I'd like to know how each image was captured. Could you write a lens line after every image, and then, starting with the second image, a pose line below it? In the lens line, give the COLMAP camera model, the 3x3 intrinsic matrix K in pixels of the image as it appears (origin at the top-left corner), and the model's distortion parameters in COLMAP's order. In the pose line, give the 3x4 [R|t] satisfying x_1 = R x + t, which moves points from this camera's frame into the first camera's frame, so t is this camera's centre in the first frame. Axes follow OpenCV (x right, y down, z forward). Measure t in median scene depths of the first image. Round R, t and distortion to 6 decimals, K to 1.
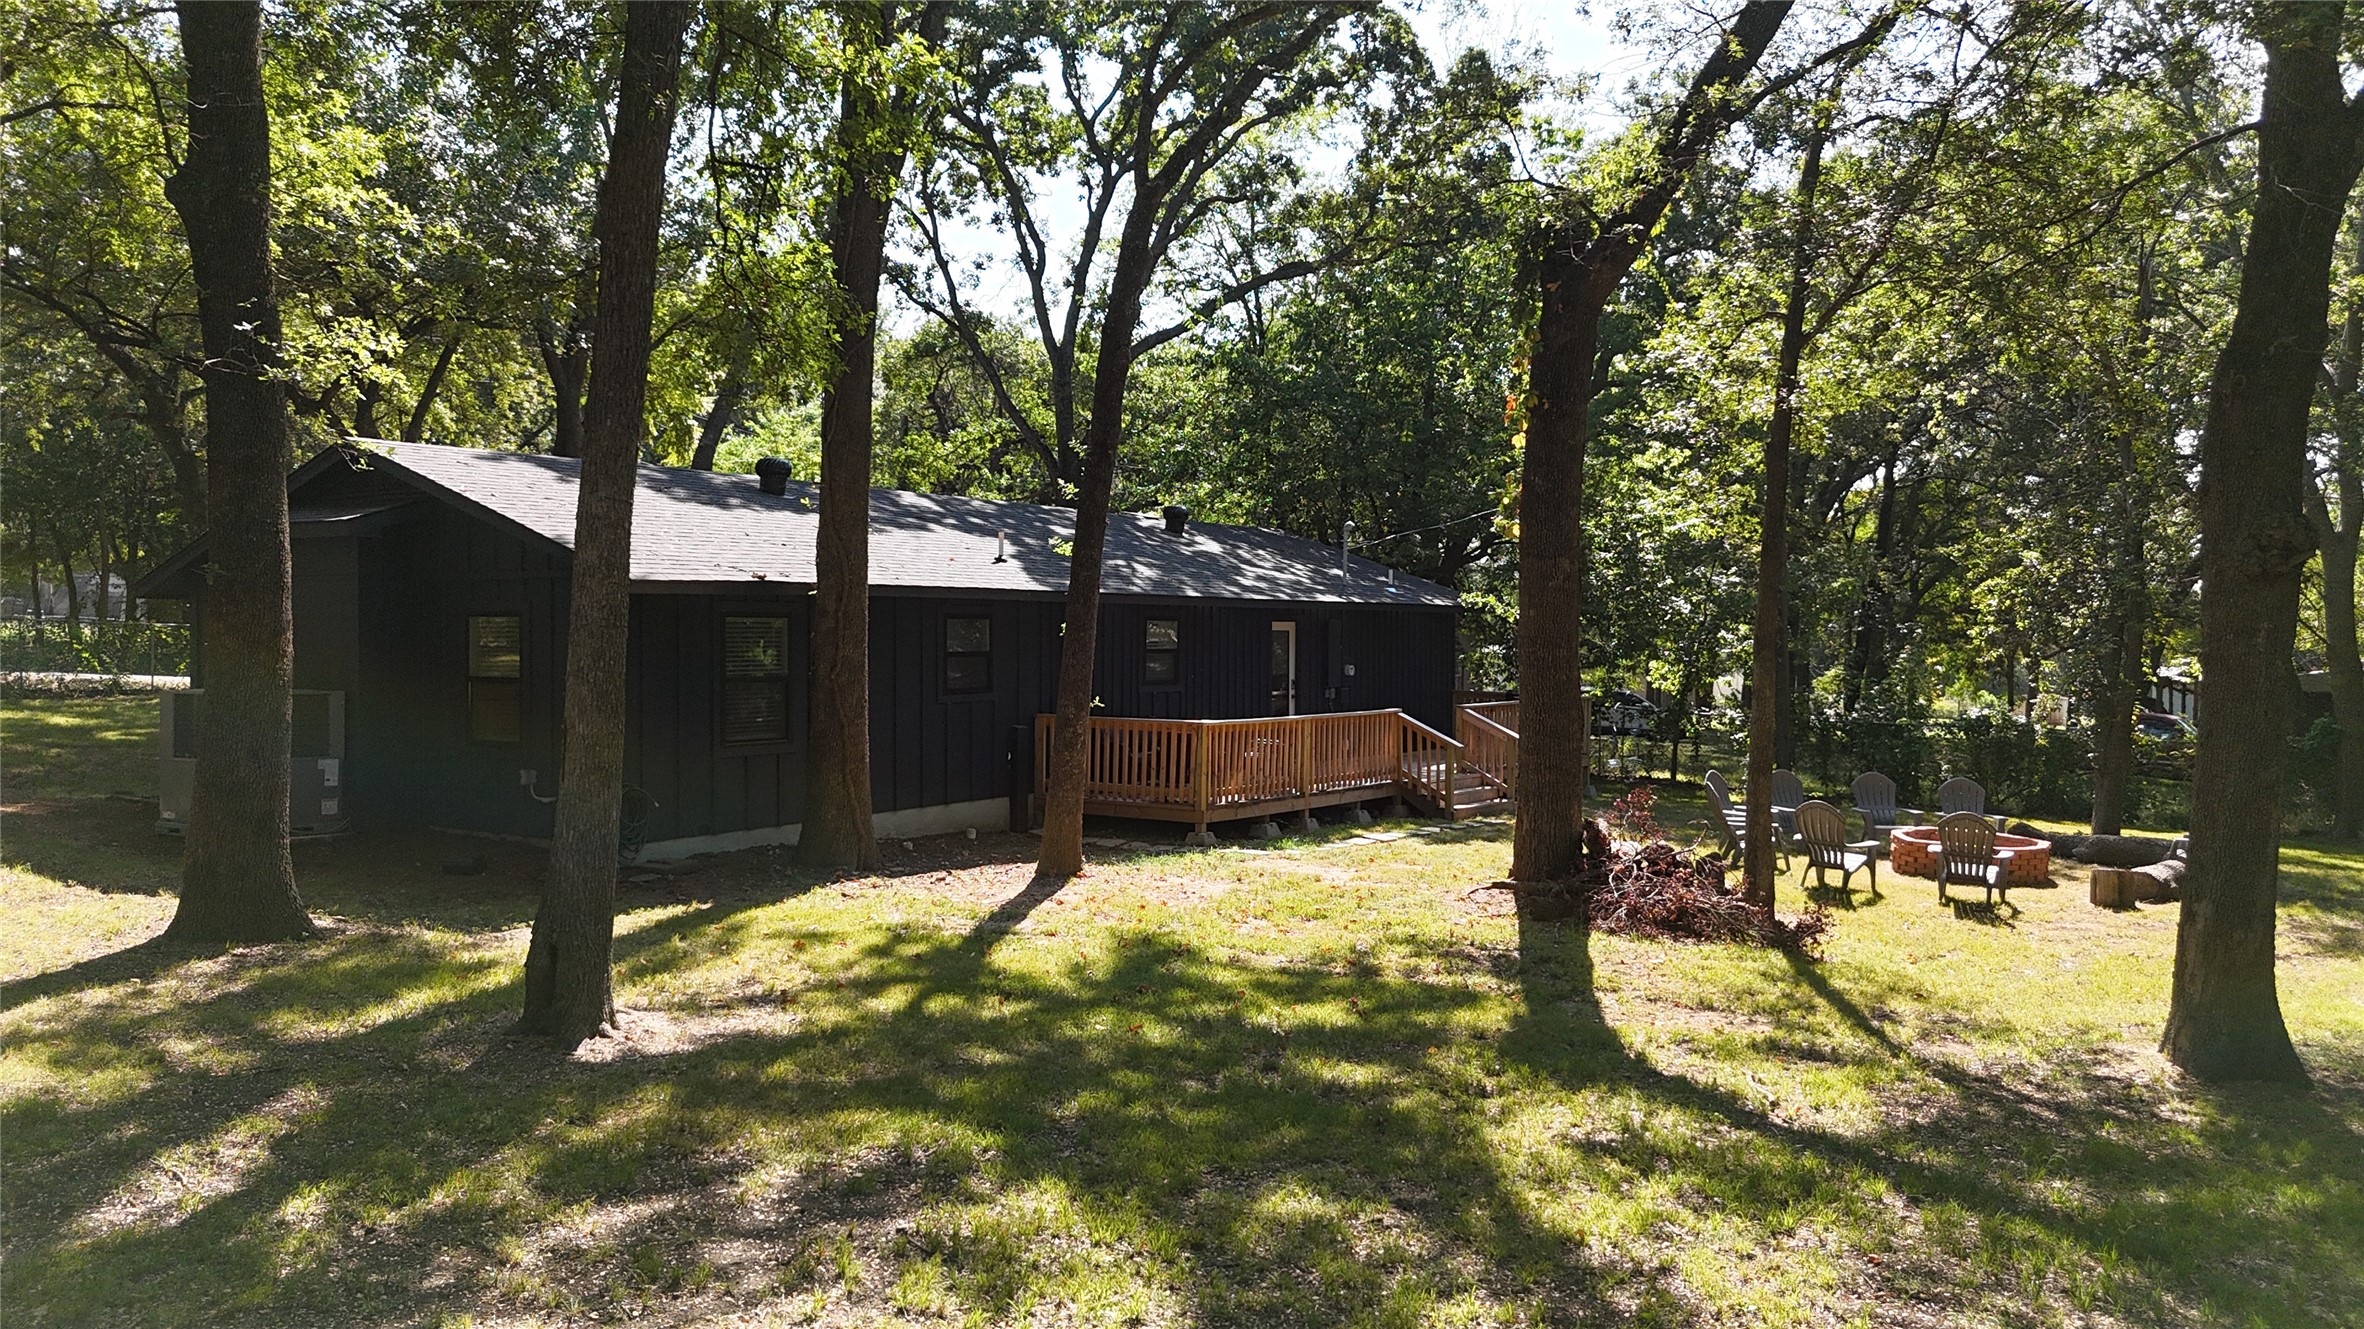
lens RADIAL K [[1743.4, 0, 1182.0], [0, 1743.4, 664.5], [0, 0, 1]] dist [0.113391, -0.175887]
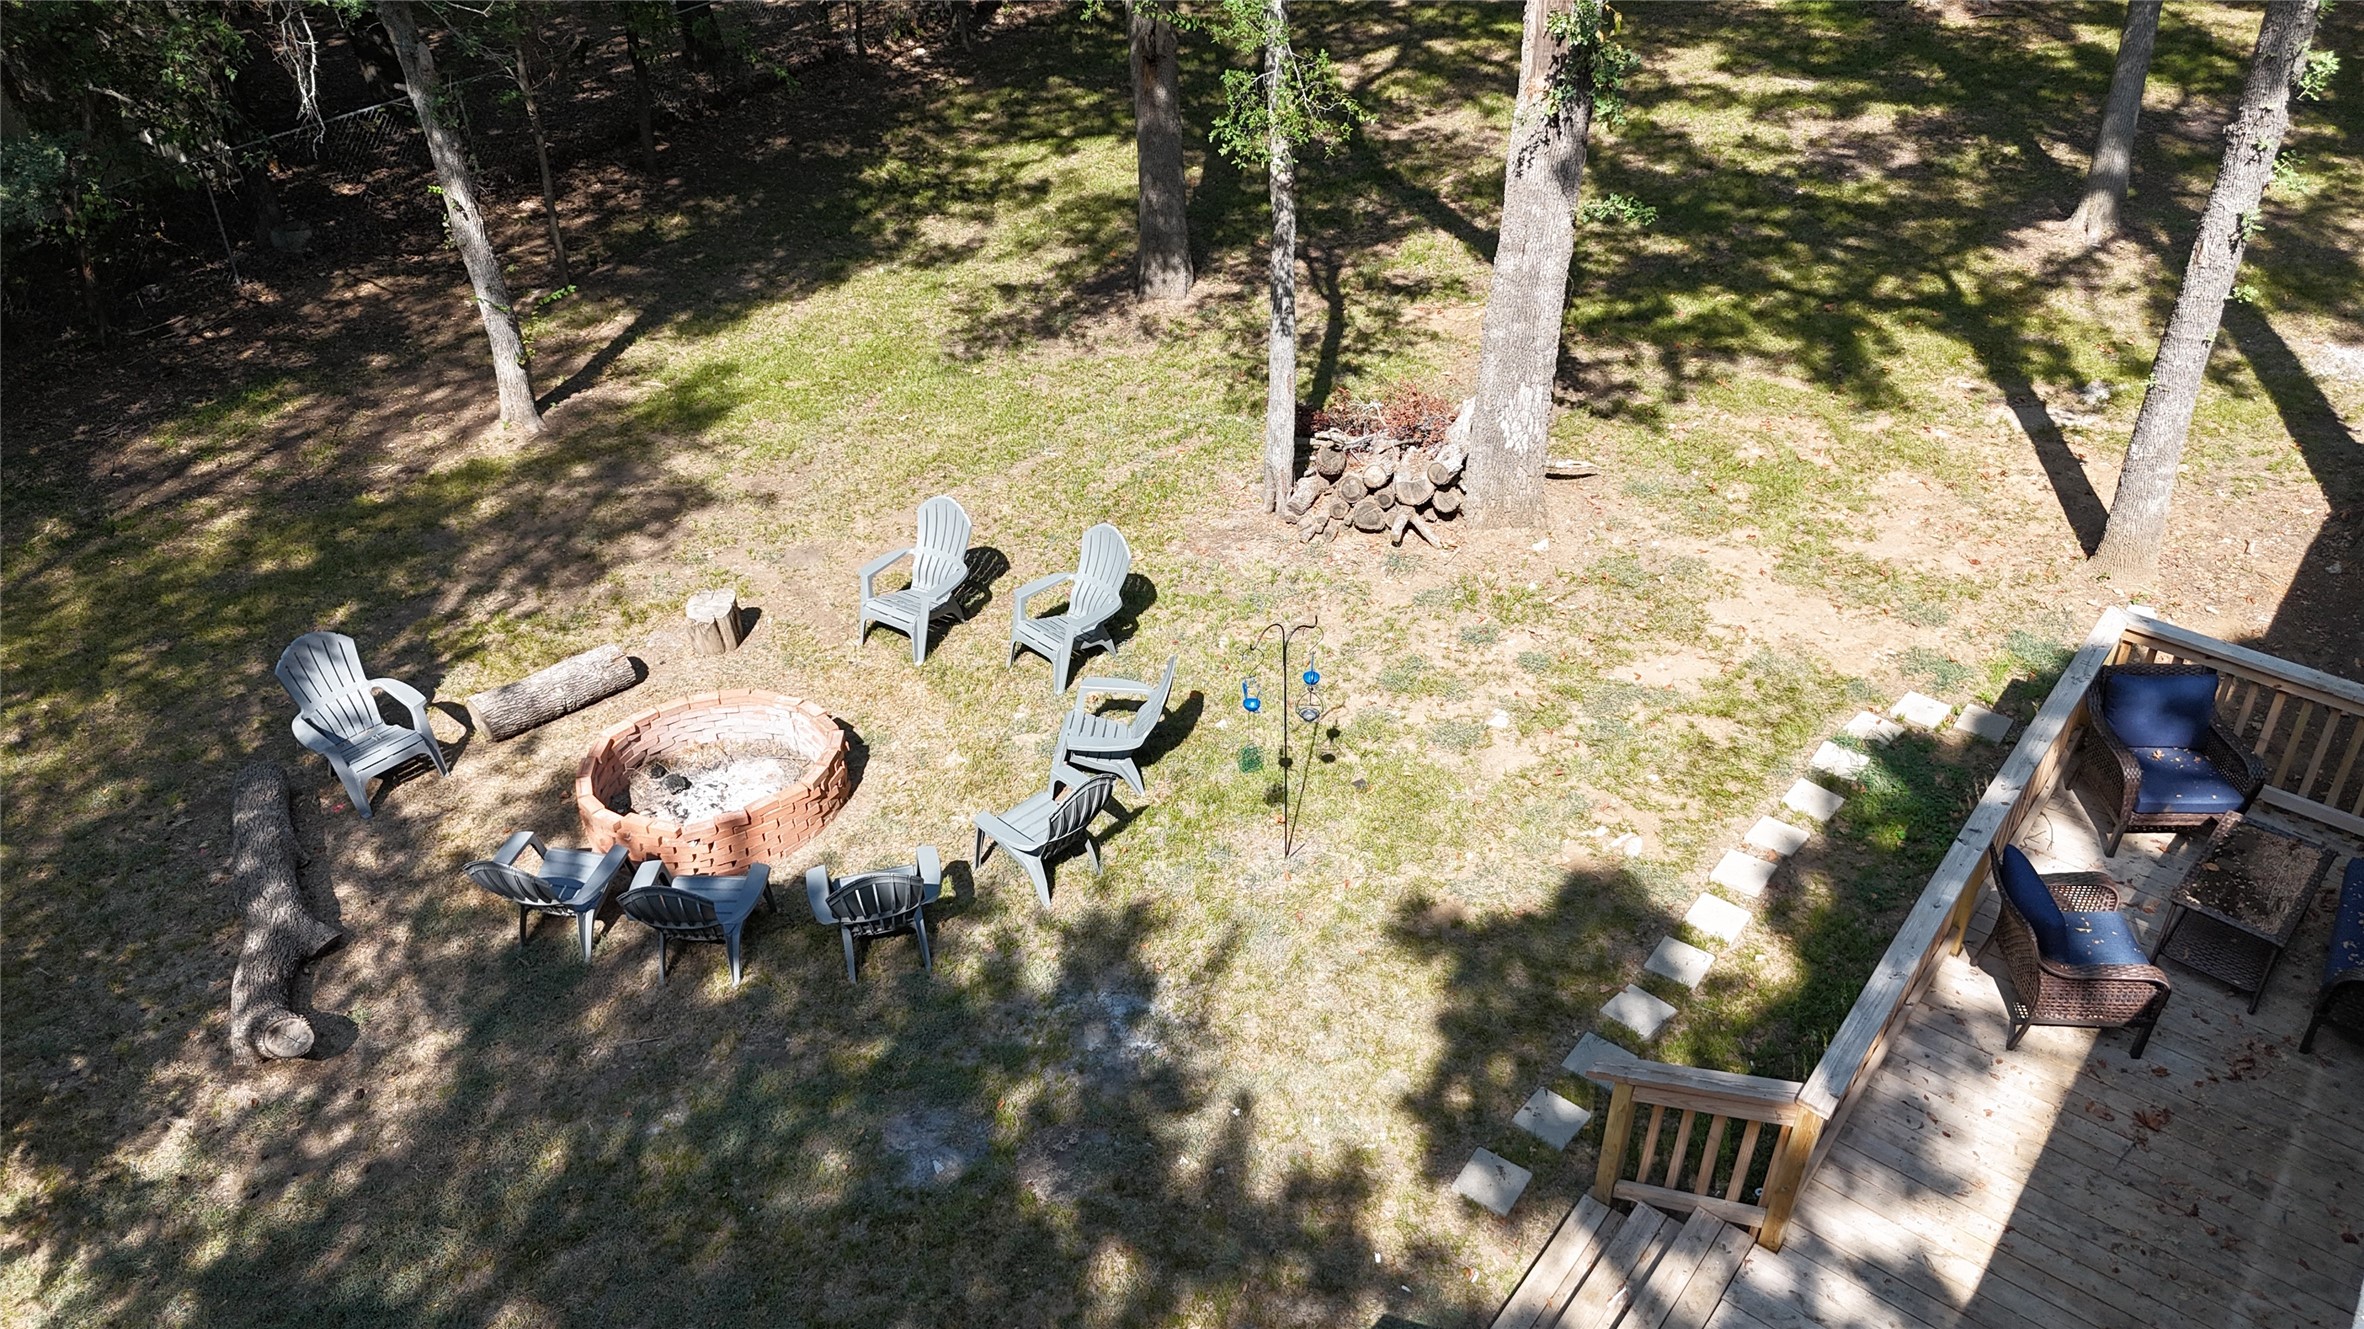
lens RADIAL K [[1743.4, 0, 1182.0], [0, 1743.4, 664.5], [0, 0, 1]] dist [0.113391, -0.175887]
pose [[-0.998971, -0.025237, 0.037684, 0.464139], [0.002255, 0.802224, 0.597019, -0.482927], [-0.045298, 0.596490, -0.801341, 2.470778]]
